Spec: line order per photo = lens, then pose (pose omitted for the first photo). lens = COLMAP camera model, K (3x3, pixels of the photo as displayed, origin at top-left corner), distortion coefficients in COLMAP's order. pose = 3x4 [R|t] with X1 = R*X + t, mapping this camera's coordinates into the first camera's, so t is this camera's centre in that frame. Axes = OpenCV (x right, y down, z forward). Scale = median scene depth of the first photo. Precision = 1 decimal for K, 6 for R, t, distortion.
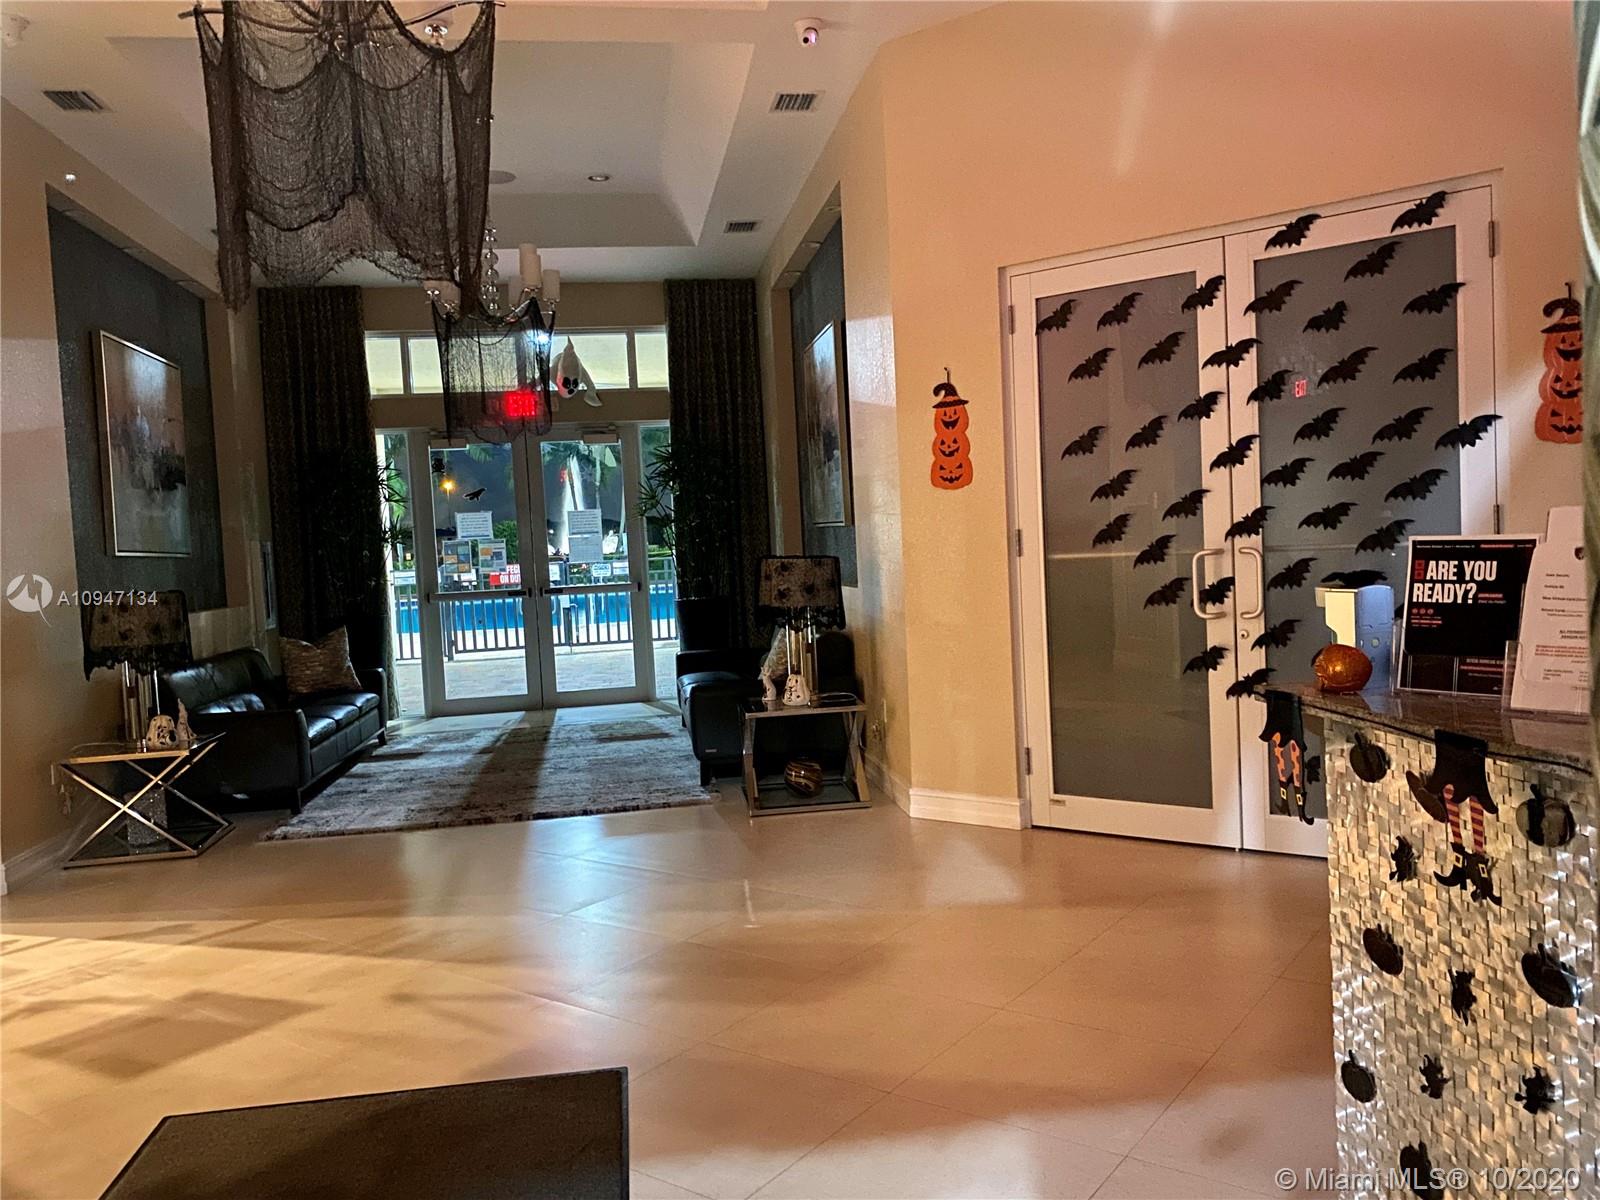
lens RADIAL K [[1216.6, 0, 800.0], [0, 1216.6, 600.0], [0, 0, 1]] dist [0.073403, -0.097447]
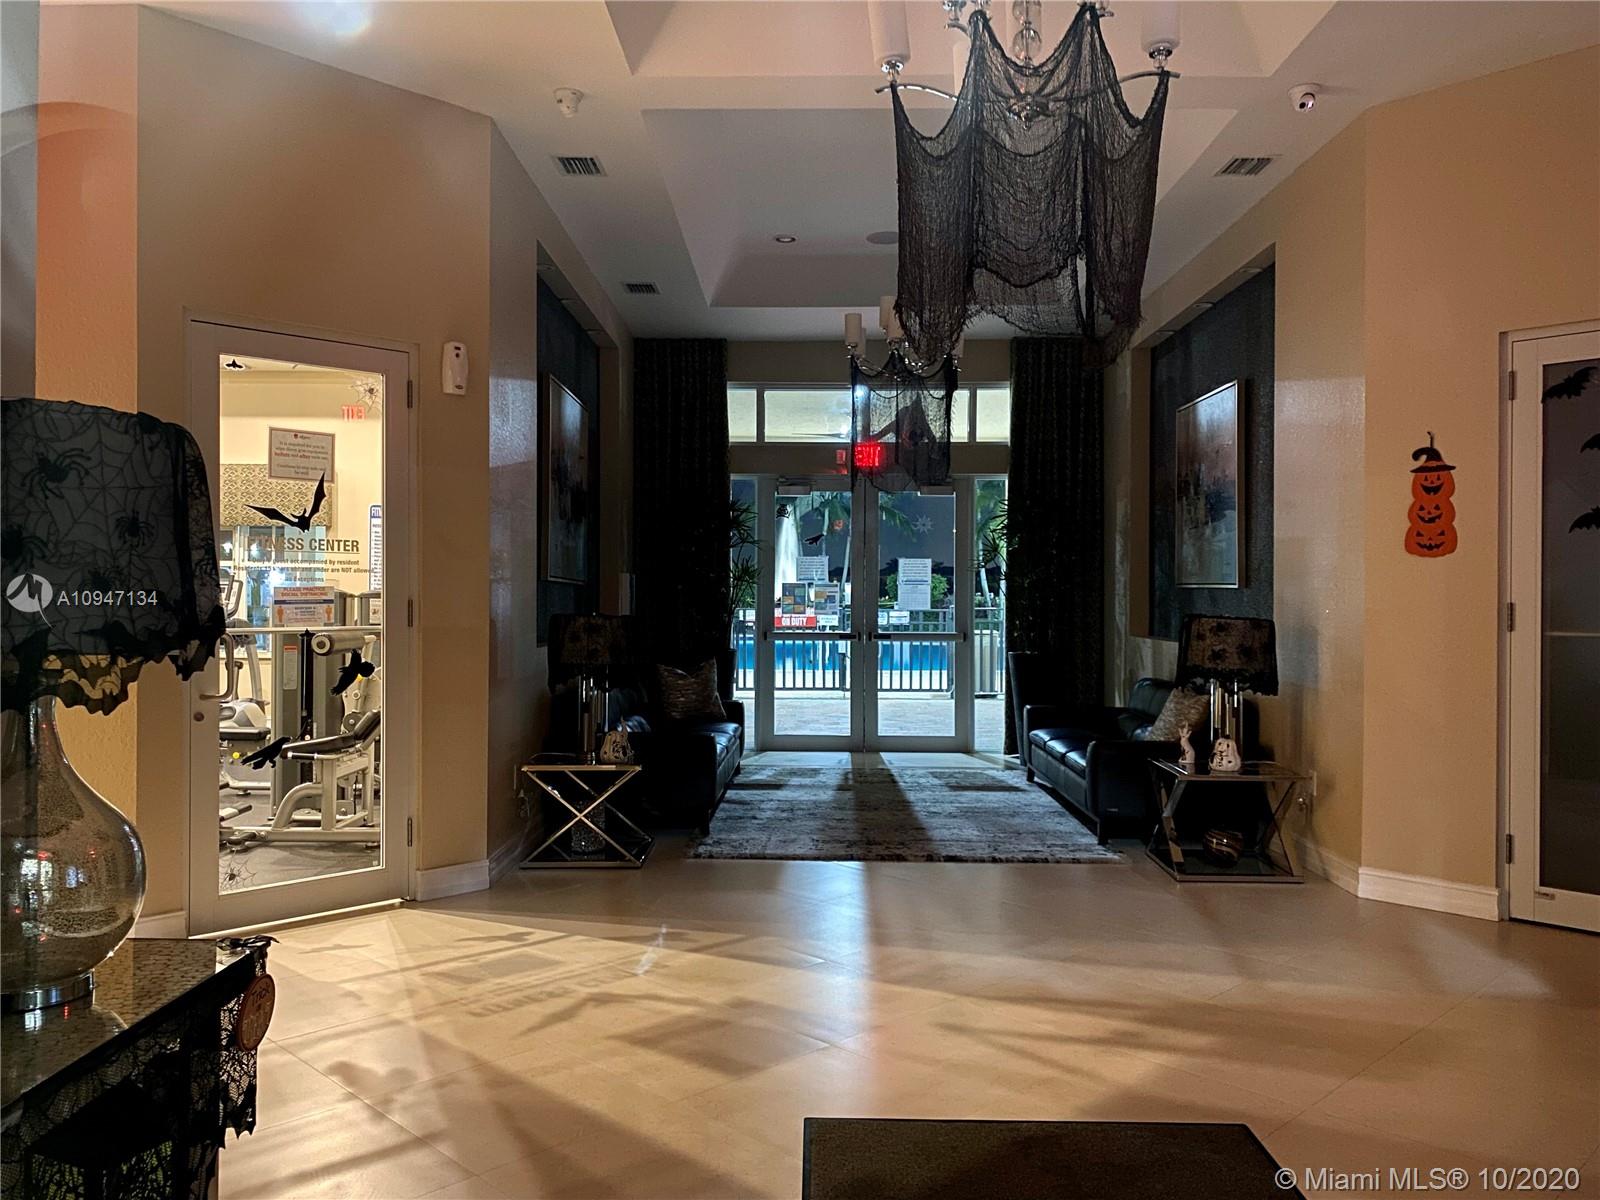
lens RADIAL K [[1213.0, 0, 800.5], [0, 1213.0, 590.2], [0, 0, 1]] dist [0.092142, -0.159666]
pose [[0.986142, 0.054802, -0.156589, -0.193115], [-0.062883, 0.996908, -0.047124, 0.010757], [0.153522, 0.056318, 0.986539, -0.026473]]
